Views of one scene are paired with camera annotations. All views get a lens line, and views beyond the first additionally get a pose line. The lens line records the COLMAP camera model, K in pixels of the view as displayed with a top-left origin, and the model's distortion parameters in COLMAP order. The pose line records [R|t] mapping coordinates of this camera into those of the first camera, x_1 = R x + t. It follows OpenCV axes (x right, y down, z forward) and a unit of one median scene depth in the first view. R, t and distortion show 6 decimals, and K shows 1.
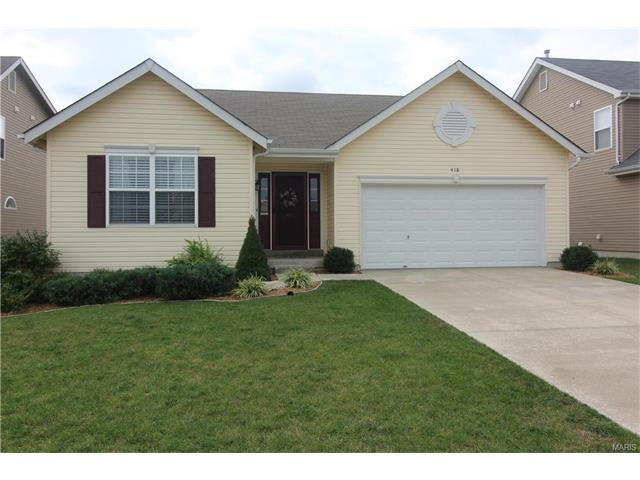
lens RADIAL K [[516.9, 0, 319.6], [0, 516.9, 240.1], [0, 0, 1]] dist [0.005769, 0.006515]
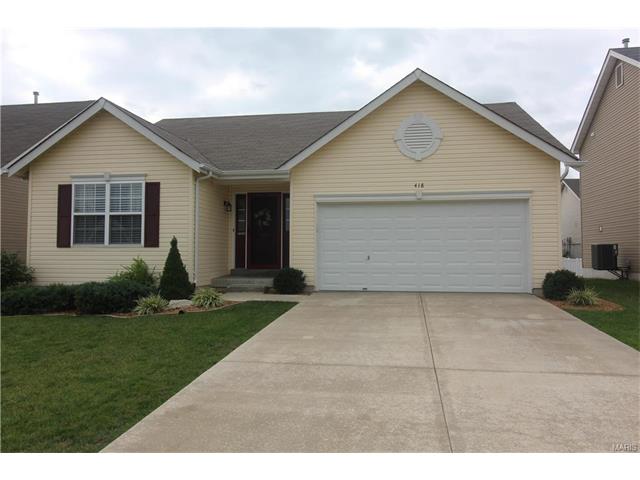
lens RADIAL K [[516.9, 0, 319.8], [0, 516.9, 238.6], [0, 0, 1]] dist [0.005769, 0.006515]
pose [[0.951300, -0.001660, -0.308262, 0.401084], [-0.008986, 0.999411, -0.033114, -0.009452], [0.308135, 0.034271, 0.950725, 0.074600]]
